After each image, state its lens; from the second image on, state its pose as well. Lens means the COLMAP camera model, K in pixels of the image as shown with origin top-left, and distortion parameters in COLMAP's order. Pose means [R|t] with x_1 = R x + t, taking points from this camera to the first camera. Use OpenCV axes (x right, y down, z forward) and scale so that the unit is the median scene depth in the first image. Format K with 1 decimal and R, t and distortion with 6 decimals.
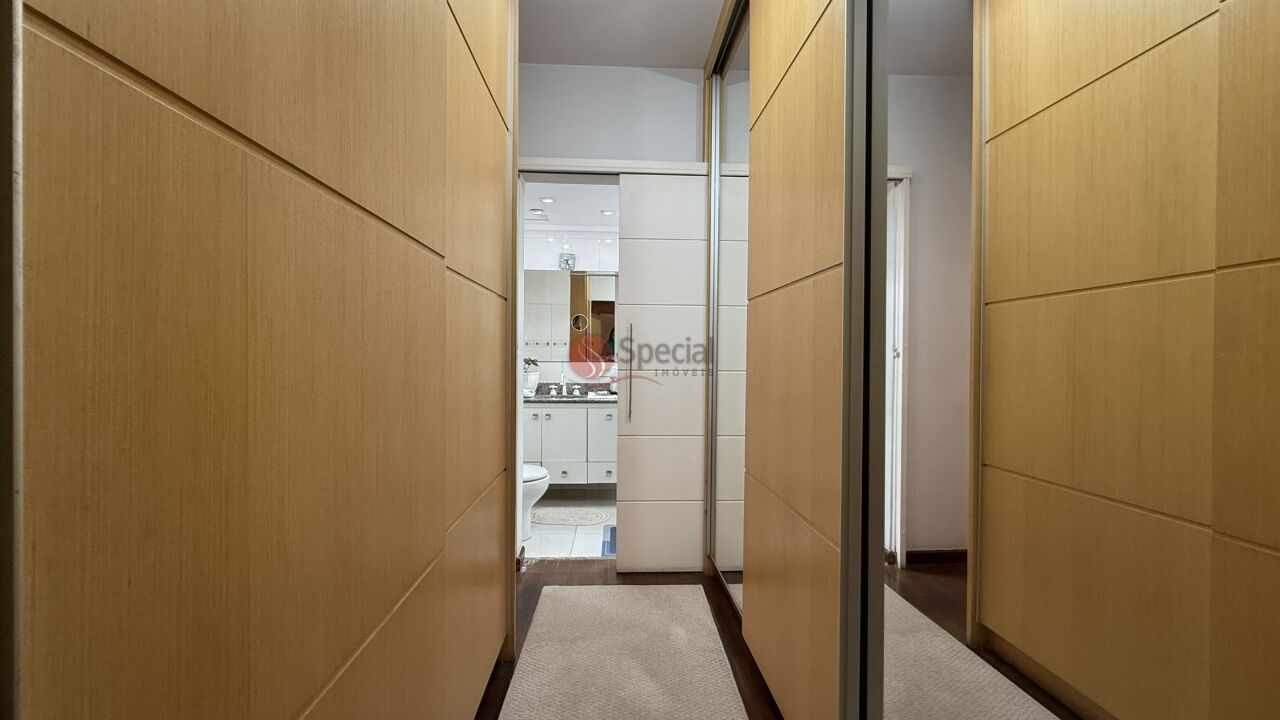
lens RADIAL K [[512.0, 0, 639.6], [0, 512.0, 360.8], [0, 0, 1]] dist [0.000942, 0.000035]
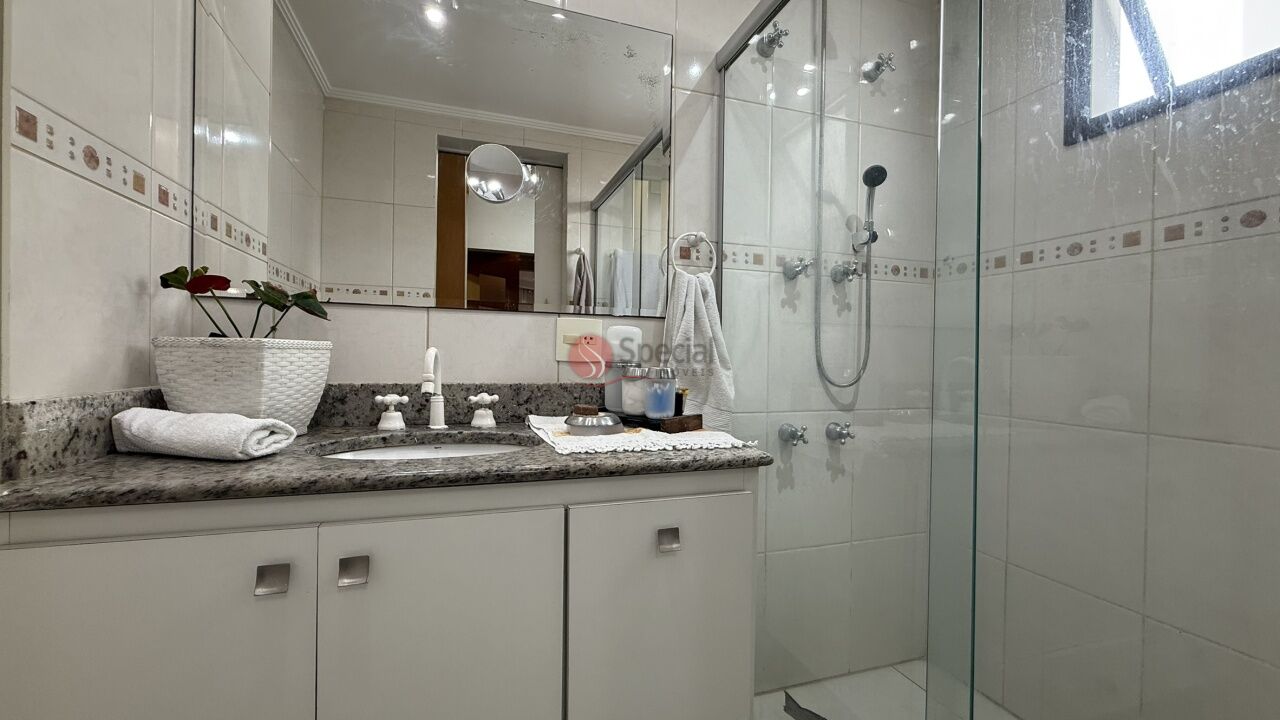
lens RADIAL K [[512.0, 0, 639.9], [0, 512.0, 360.9], [0, 0, 1]] dist [0.000942, 0.000035]
pose [[0.964644, 0.004073, 0.263525, -0.115253], [-0.005097, 0.999982, 0.003204, 0.029550], [-0.263508, -0.004434, 0.964647, 0.714572]]
